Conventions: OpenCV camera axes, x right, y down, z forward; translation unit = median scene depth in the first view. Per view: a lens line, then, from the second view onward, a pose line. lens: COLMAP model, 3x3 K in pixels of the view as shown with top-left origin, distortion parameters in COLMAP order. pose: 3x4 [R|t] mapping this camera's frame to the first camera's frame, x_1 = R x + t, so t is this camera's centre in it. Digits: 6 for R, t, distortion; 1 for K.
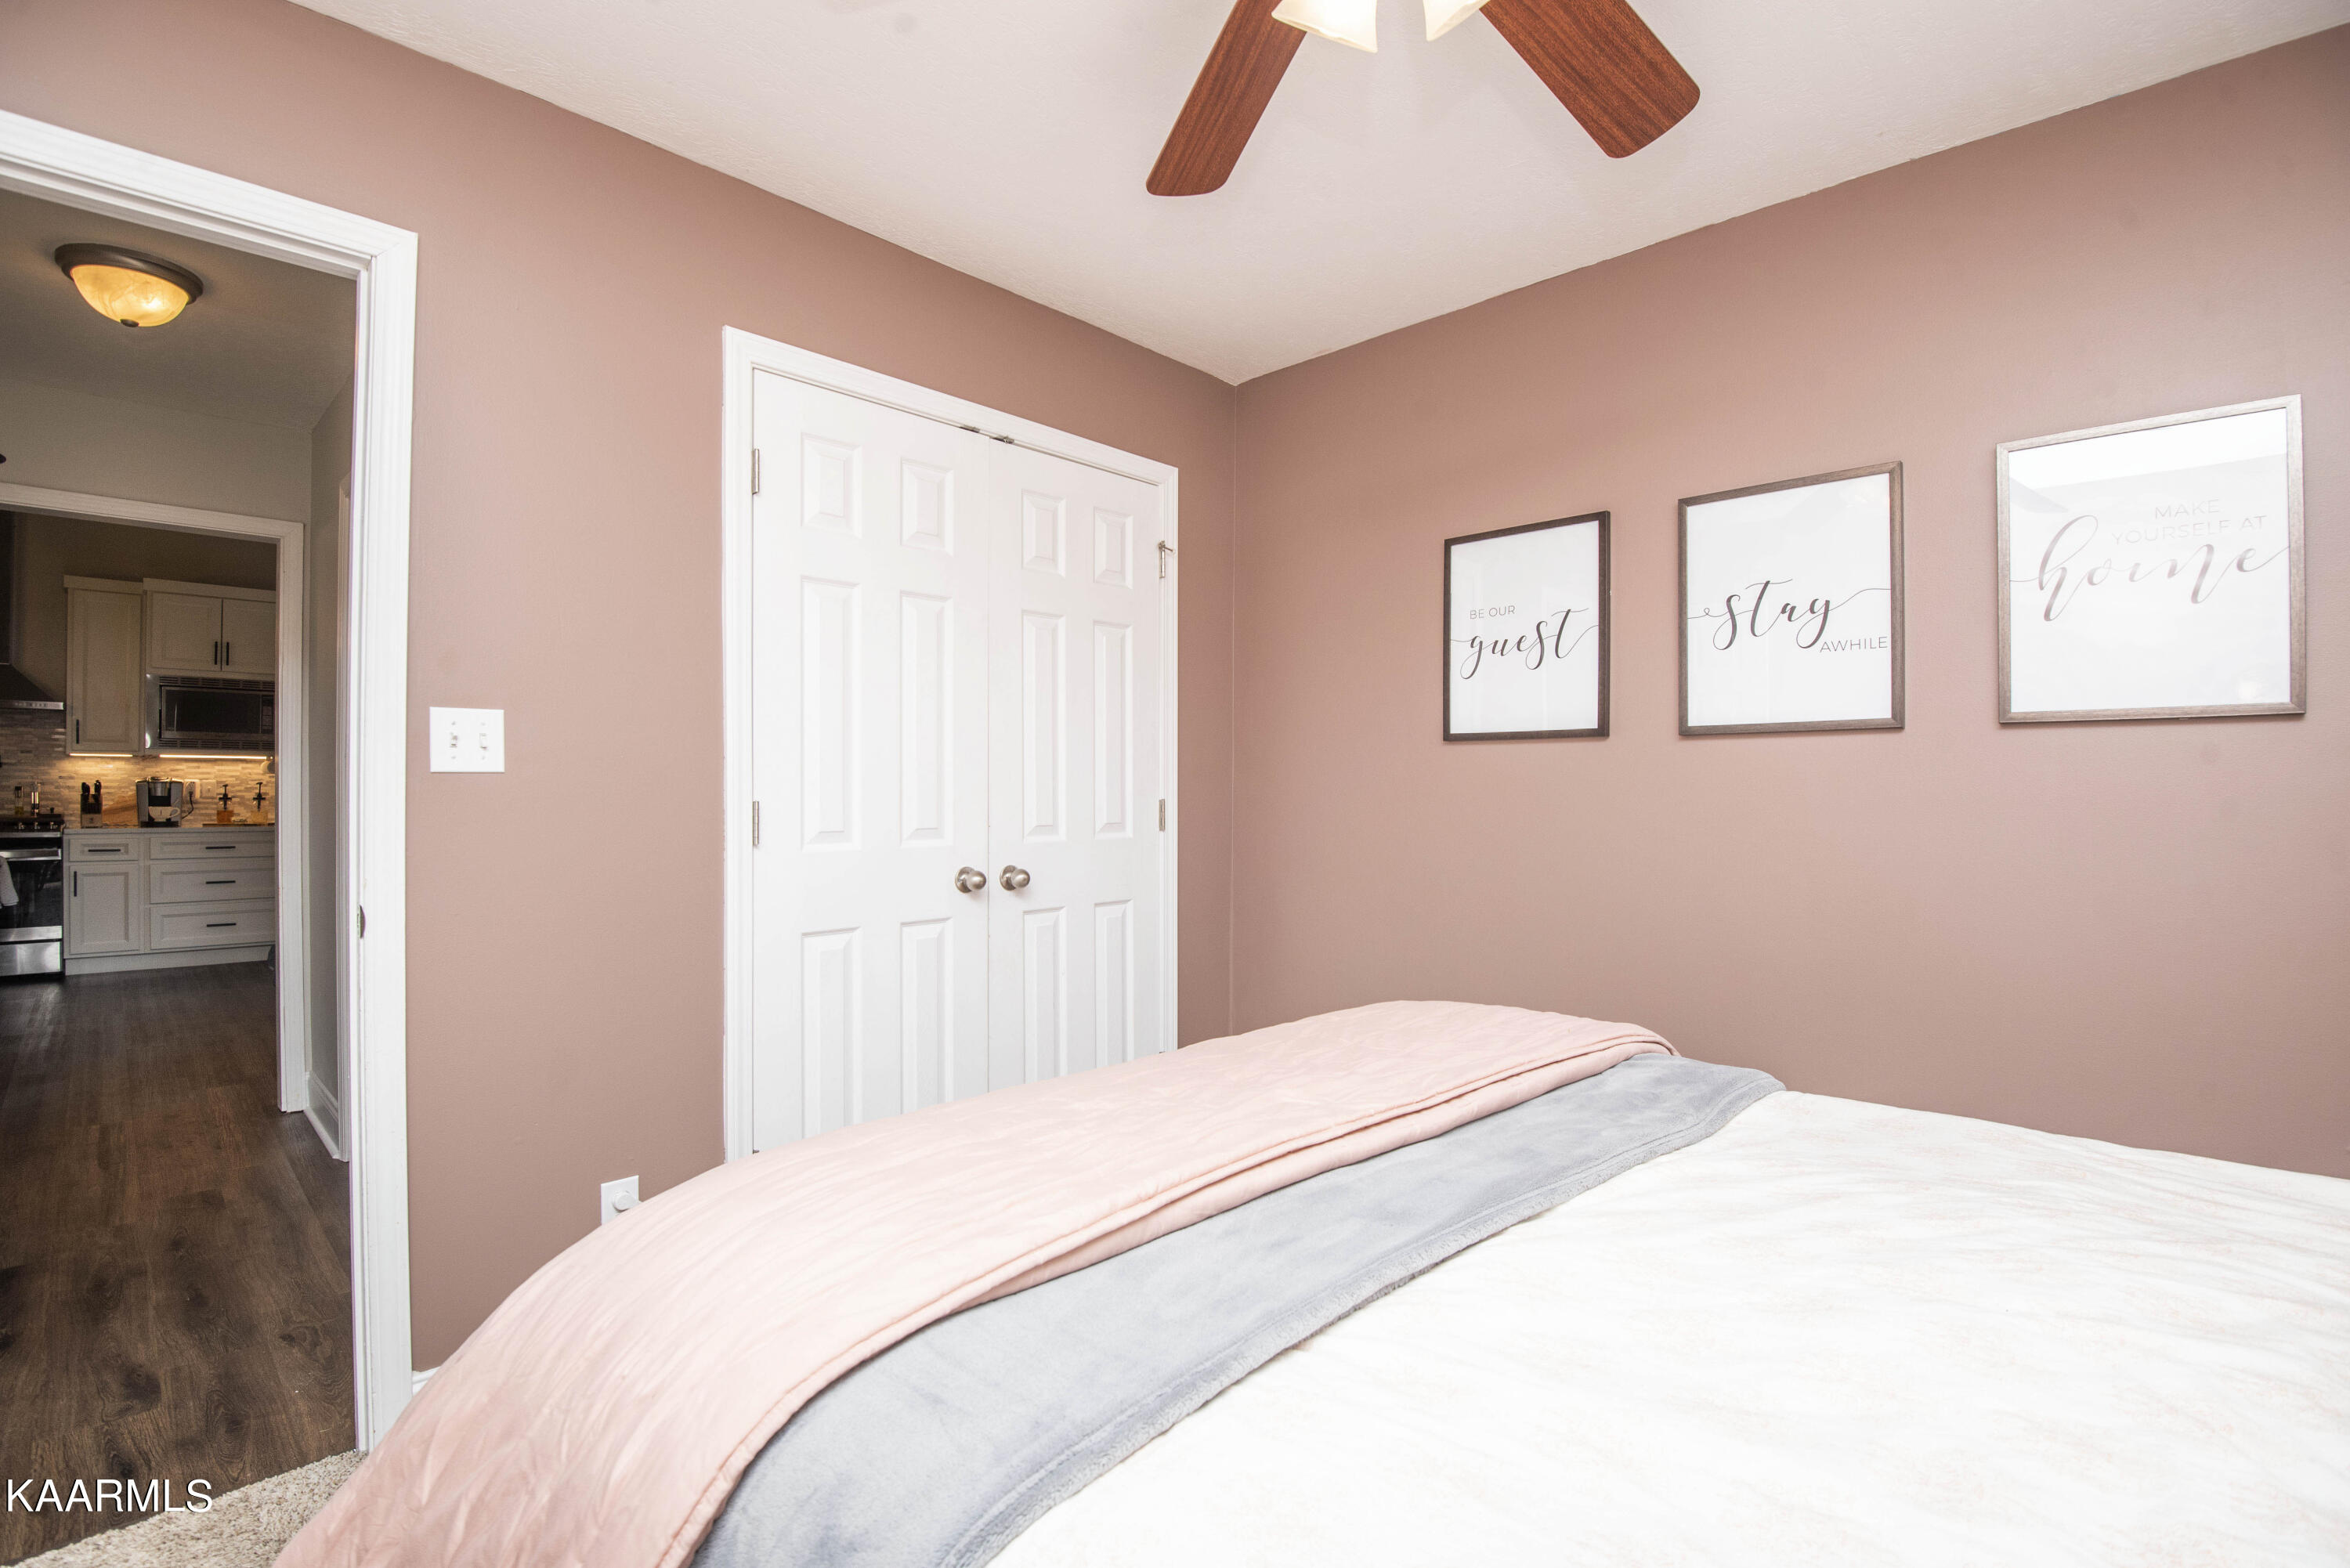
lens RADIAL K [[1070.9, 0, 1172.0], [0, 1070.9, 796.0], [0, 0, 1]] dist [-0.004352, -0.023031]
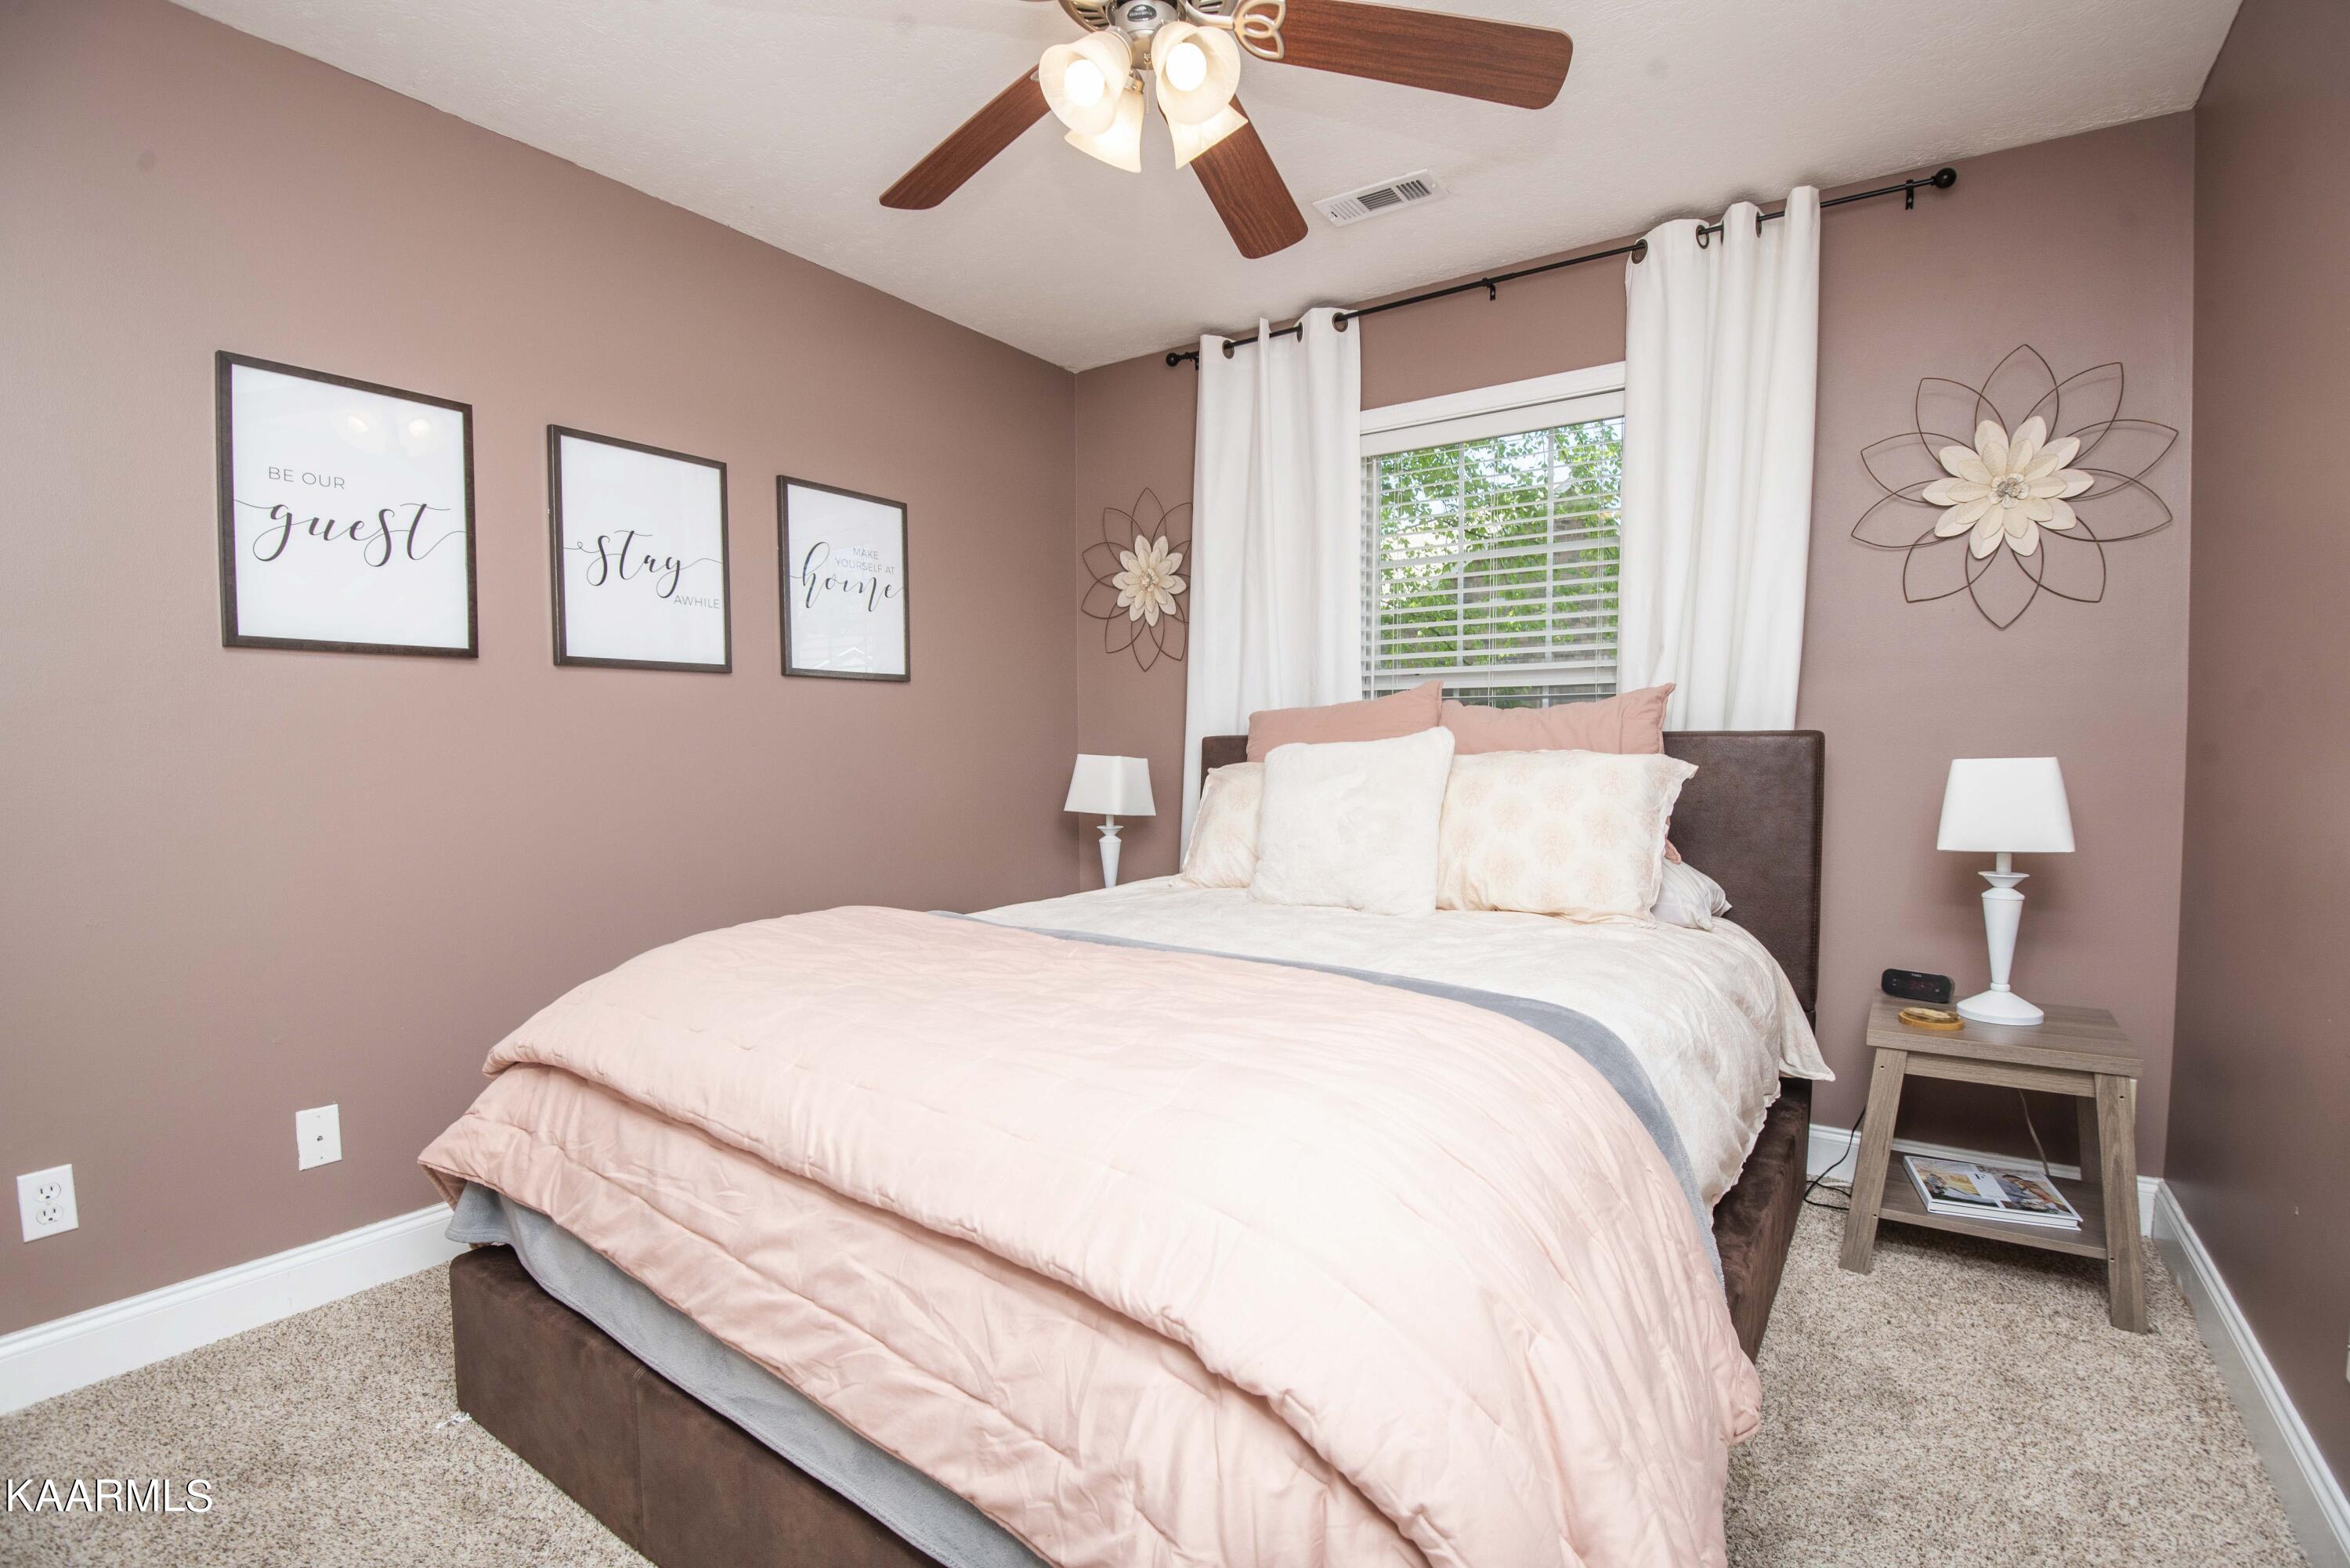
lens RADIAL K [[1070.9, 0, 1172.0], [0, 1070.9, 796.0], [0, 0, 1]] dist [-0.004352, -0.023031]
pose [[-0.183744, -0.070121, 0.980470, -0.623870], [-0.006279, 0.997516, 0.070164, -0.006777], [-0.982954, 0.006735, -0.183728, 0.619949]]
